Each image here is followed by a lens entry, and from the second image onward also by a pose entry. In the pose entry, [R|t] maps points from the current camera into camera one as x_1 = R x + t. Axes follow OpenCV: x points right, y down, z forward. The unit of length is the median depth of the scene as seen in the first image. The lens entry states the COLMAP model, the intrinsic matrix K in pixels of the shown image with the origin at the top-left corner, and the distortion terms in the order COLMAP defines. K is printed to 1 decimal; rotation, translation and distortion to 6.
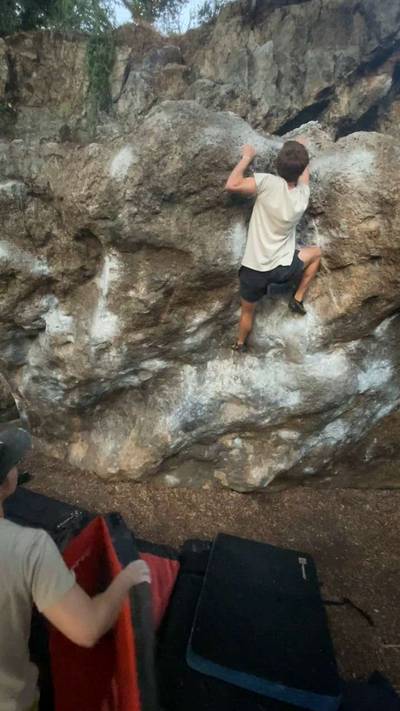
lens RADIAL K [[327.2, 0, 202.4], [0, 327.2, 354.8], [0, 0, 1]] dist [-0.002229, -0.000626]
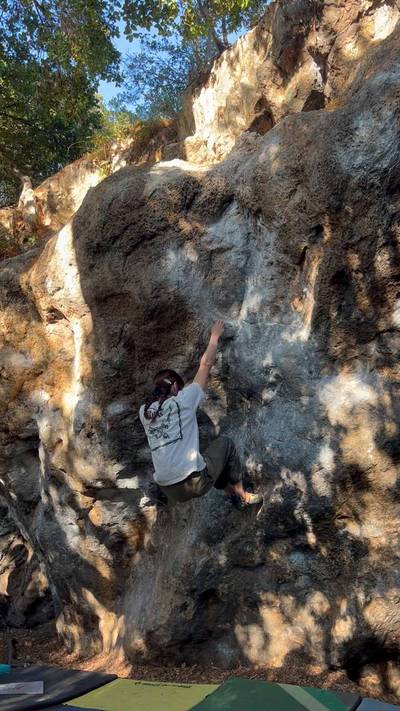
lens RADIAL K [[610.2, 0, 200.0], [0, 610.2, 355.5], [0, 0, 1]] dist [0.171037, -0.460693]
pose [[0.884816, -0.262457, -0.384990, 0.676329], [0.086343, 0.904312, -0.418049, 0.529625], [0.457871, 0.336655, 0.822811, -0.262168]]
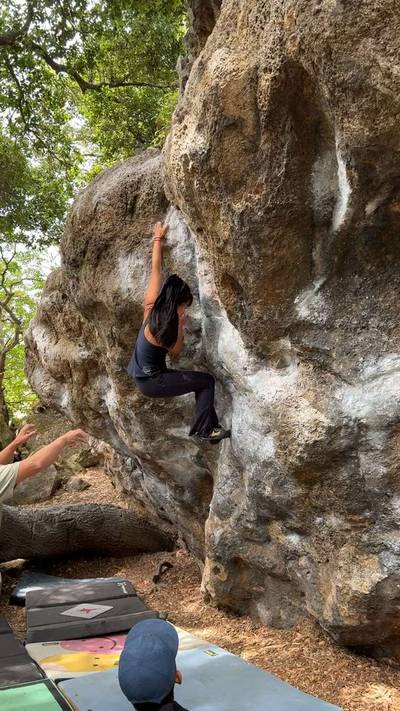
lens RADIAL K [[602.0, 0, 201.2], [0, 602.0, 355.8], [0, 0, 1]] dist [0.184304, -0.384866]
pose [[0.557841, -0.250326, -0.791297, 1.386368], [0.026240, 0.958272, -0.284650, 0.346754], [0.829533, 0.138026, 0.541132, 0.222529]]
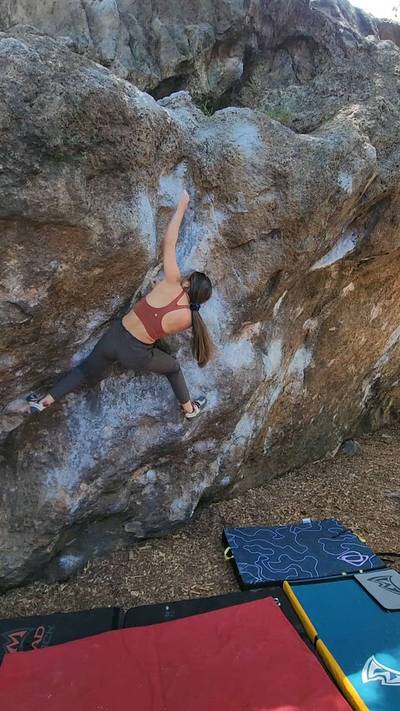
lens RADIAL K [[373.3, 0, 196.5], [0, 373.3, 356.3], [0, 0, 1]] dist [0.000669, 0.001089]
pose [[0.852325, -0.181328, 0.490573, -0.258997], [0.222329, 0.974624, -0.026031, 0.043350], [-0.473404, 0.131255, 0.871011, 0.152088]]
